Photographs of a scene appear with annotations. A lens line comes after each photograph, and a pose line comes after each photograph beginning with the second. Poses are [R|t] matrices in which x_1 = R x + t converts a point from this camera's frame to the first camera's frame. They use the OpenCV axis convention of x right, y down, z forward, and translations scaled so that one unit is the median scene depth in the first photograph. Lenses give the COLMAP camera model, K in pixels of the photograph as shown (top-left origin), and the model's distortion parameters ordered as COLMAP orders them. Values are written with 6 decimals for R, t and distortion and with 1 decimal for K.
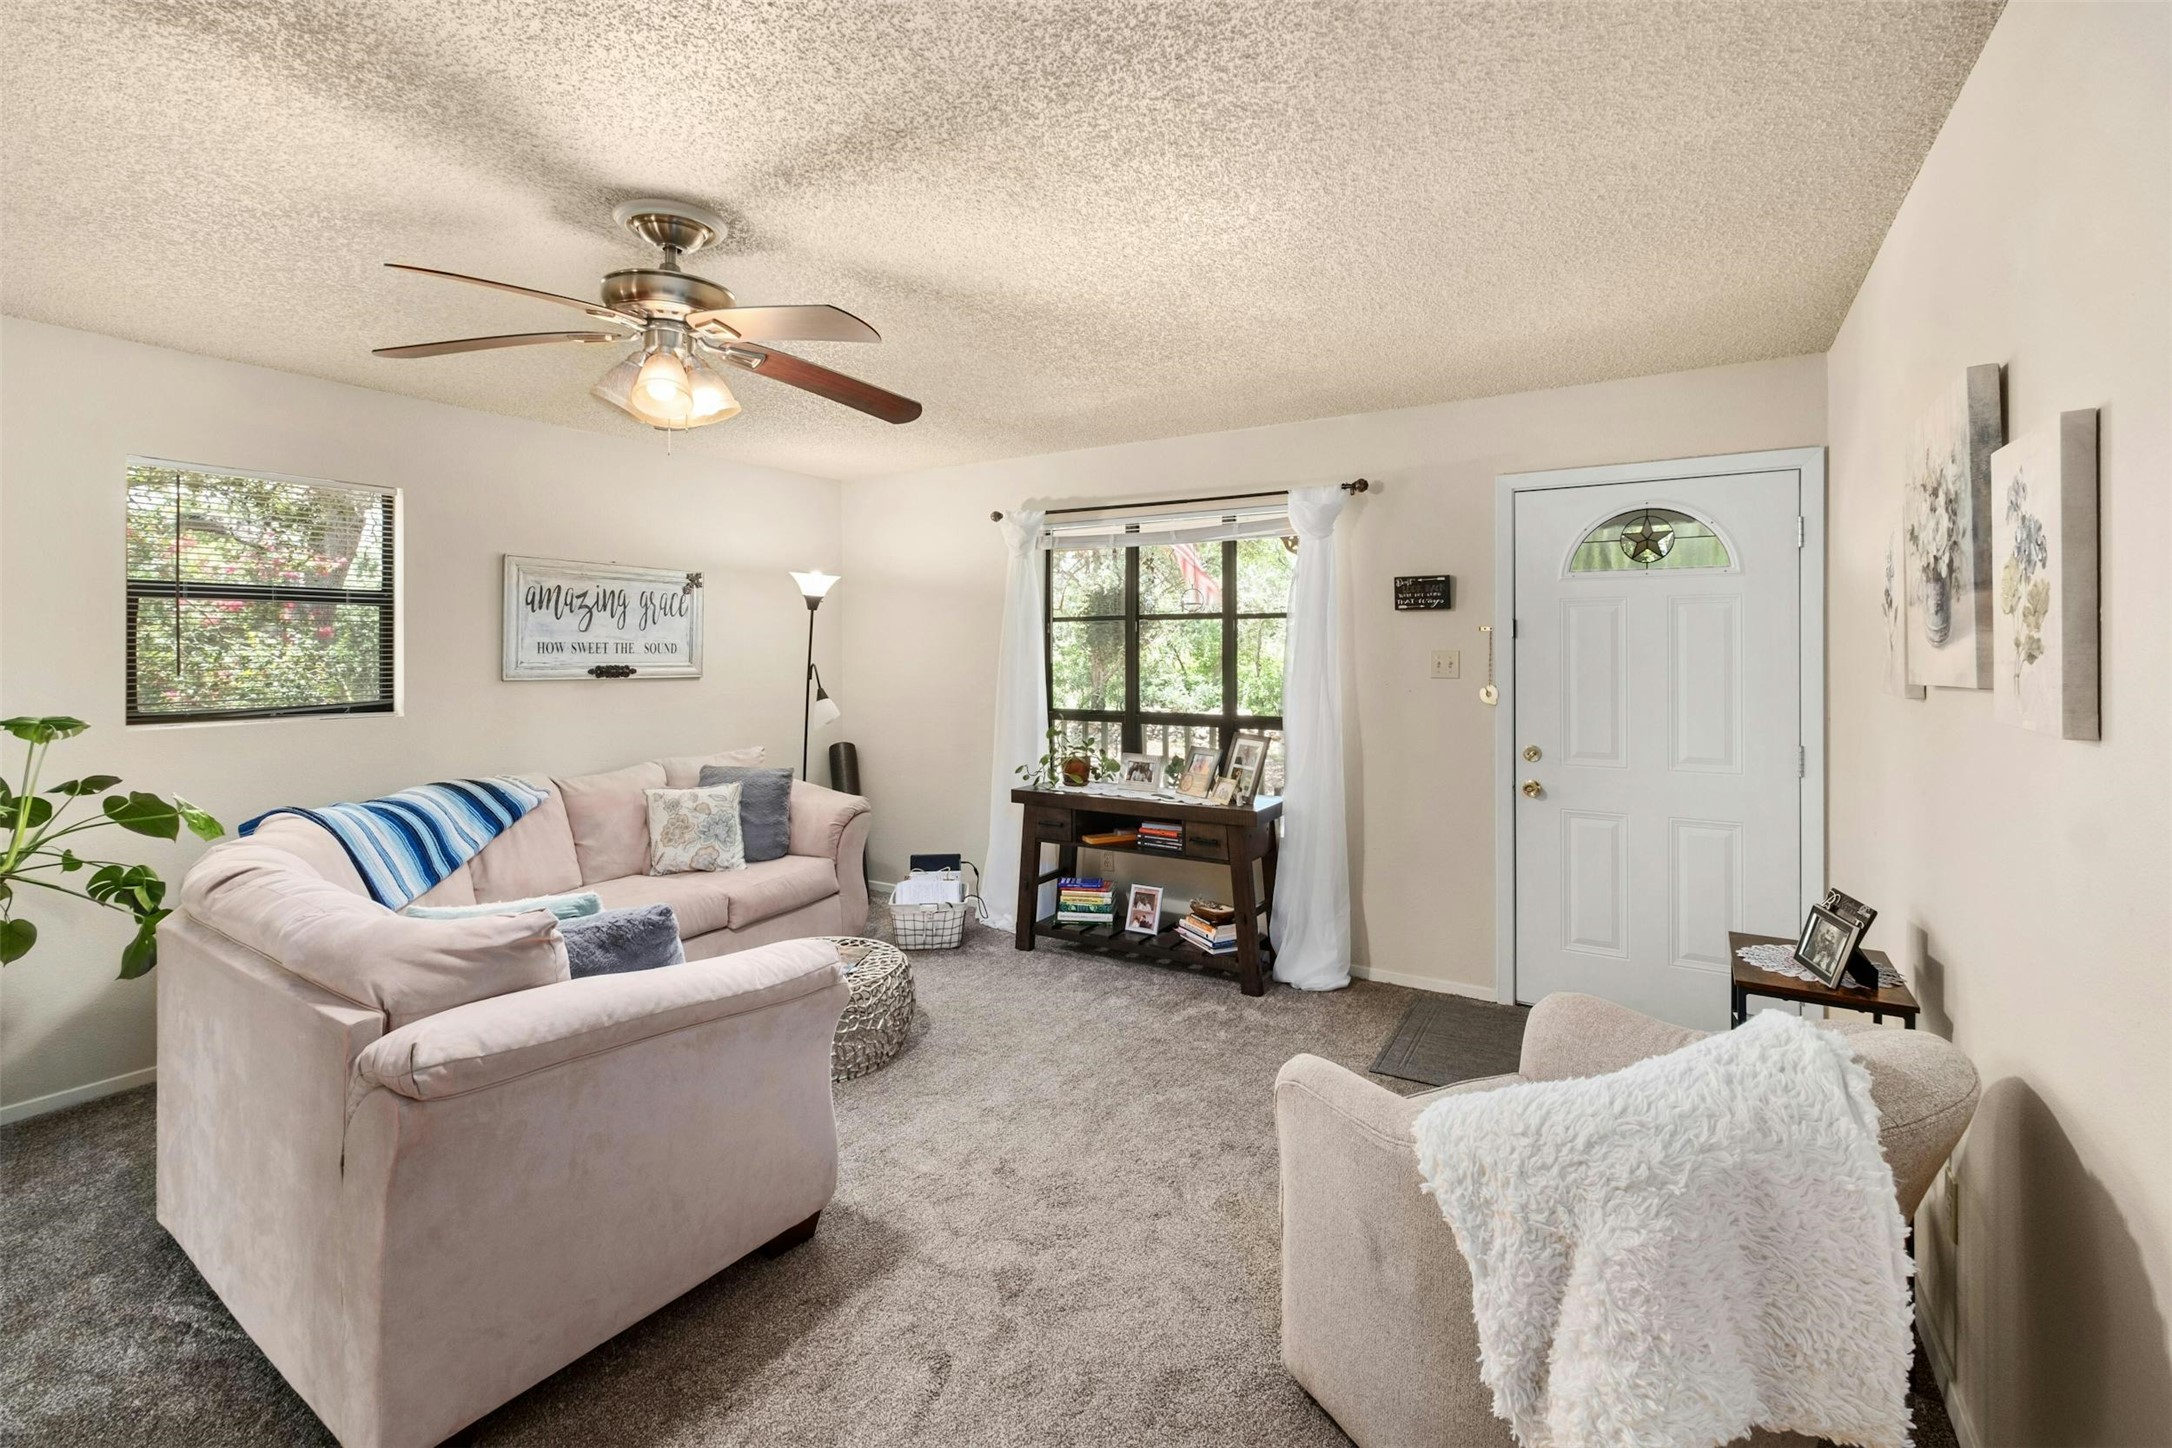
lens RADIAL K [[925.8, 0, 1095.3], [0, 925.8, 645.1], [0, 0, 1]] dist [0.001365, 0.000093]
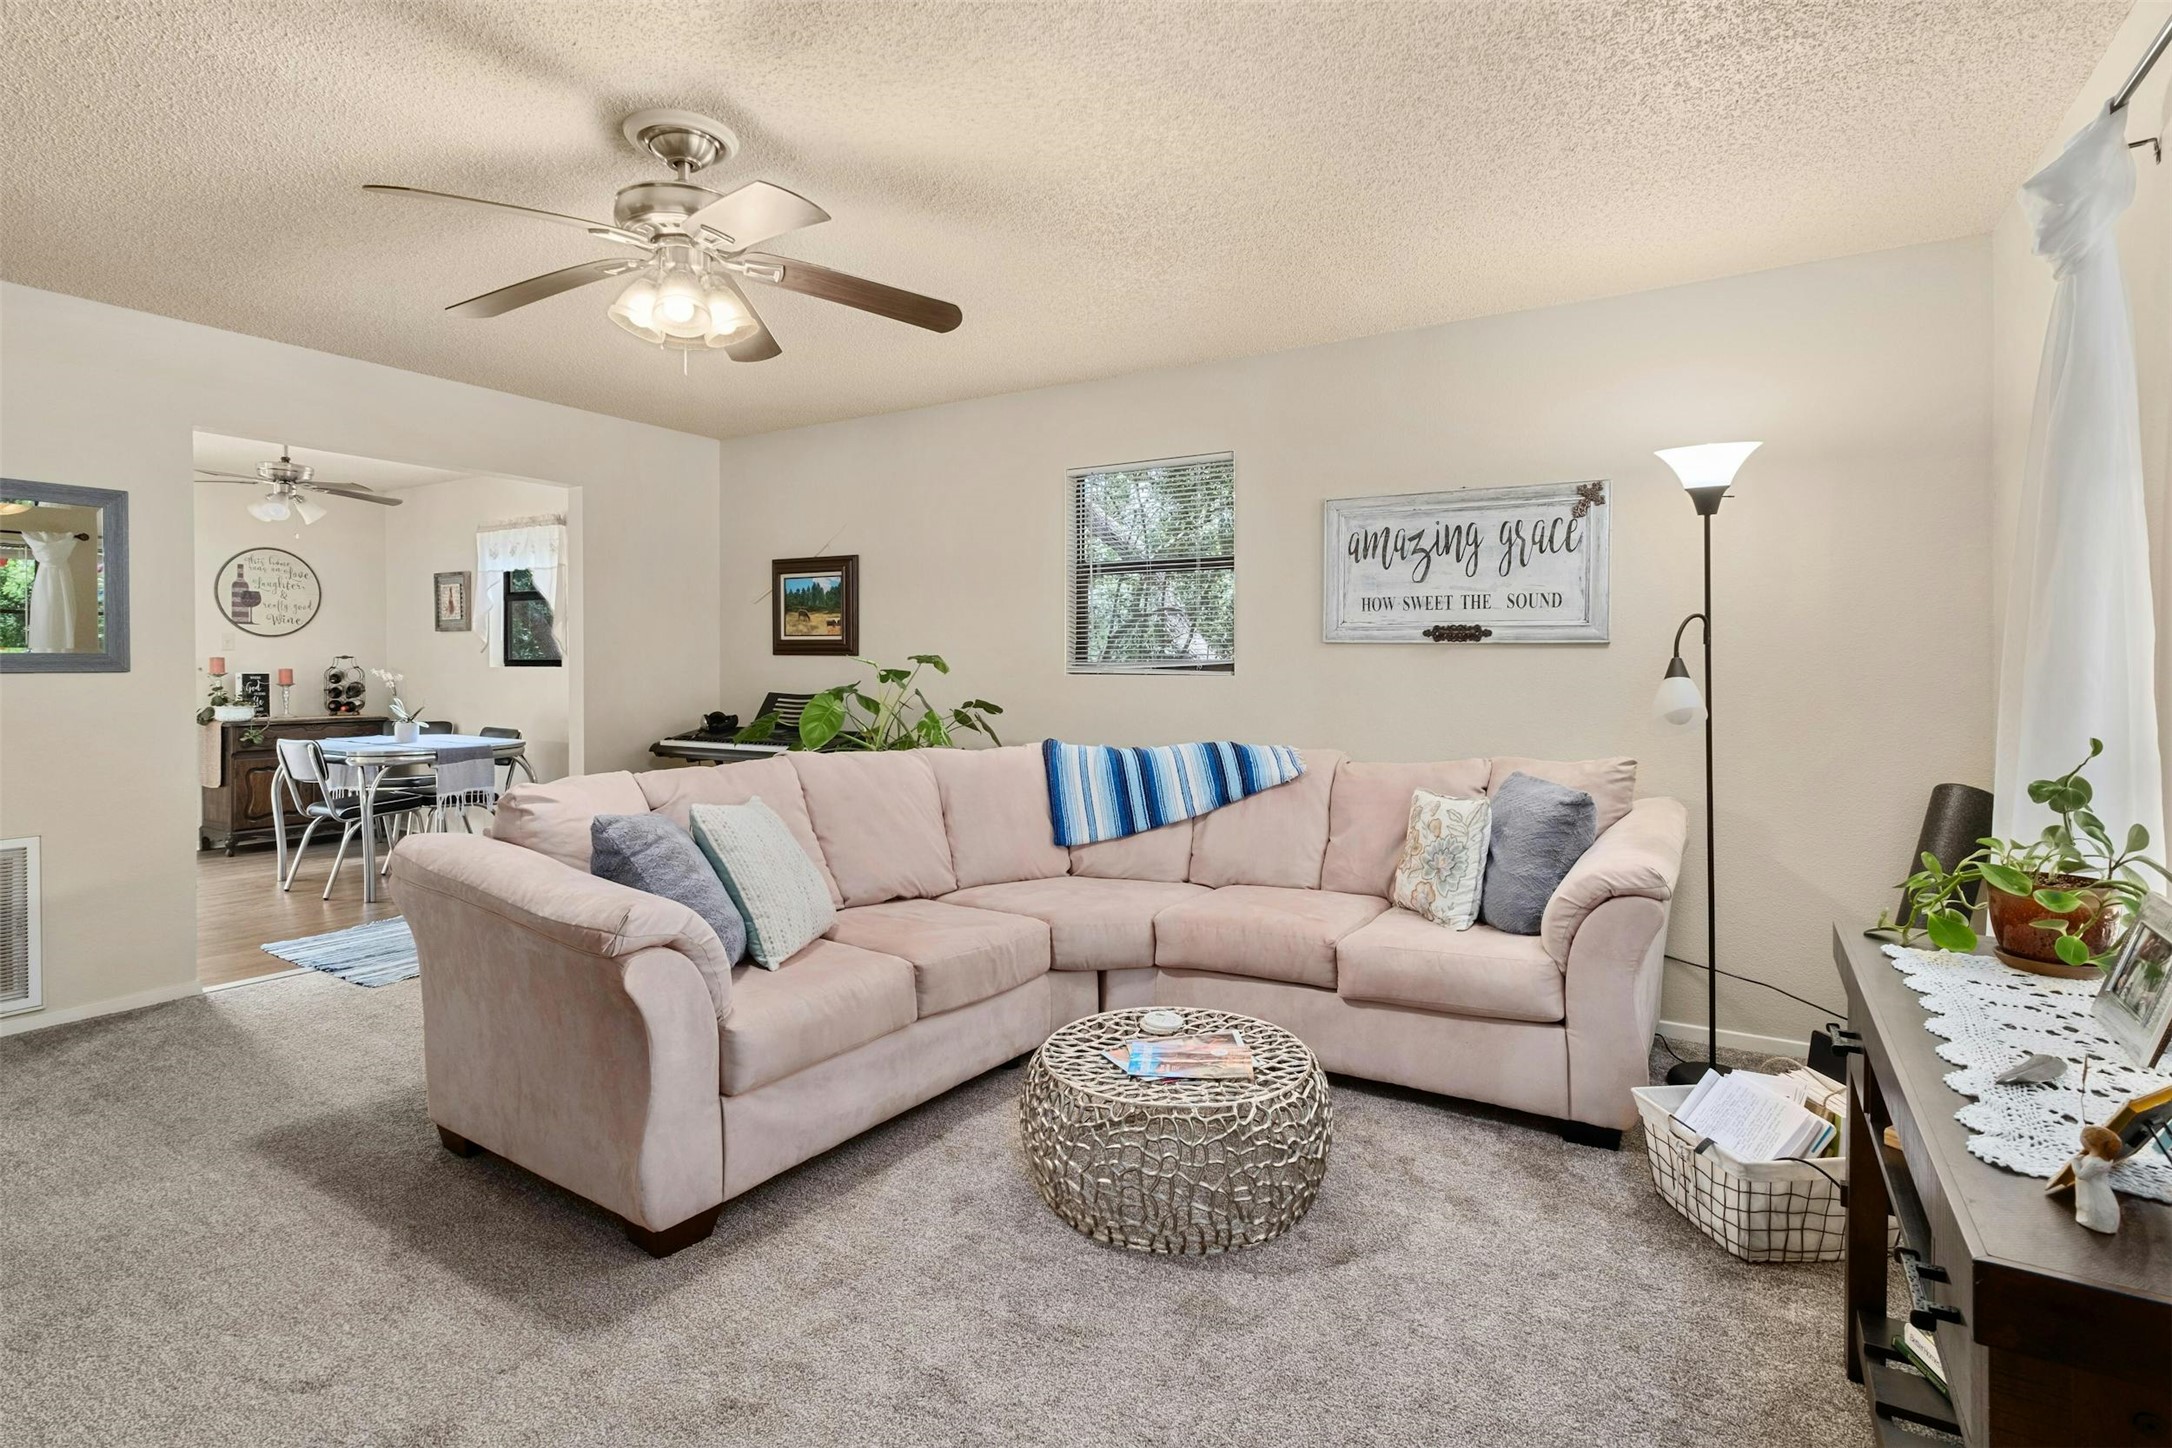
lens RADIAL K [[1042.4, 0, 1096.8], [0, 1042.4, 662.9], [0, 0, 1]] dist [0.003116, 0.000638]
pose [[0.011805, -0.000661, -0.999930, 0.329578], [0.003055, 0.999995, -0.000625, 0.053421], [0.999926, -0.003047, 0.011807, 0.711995]]
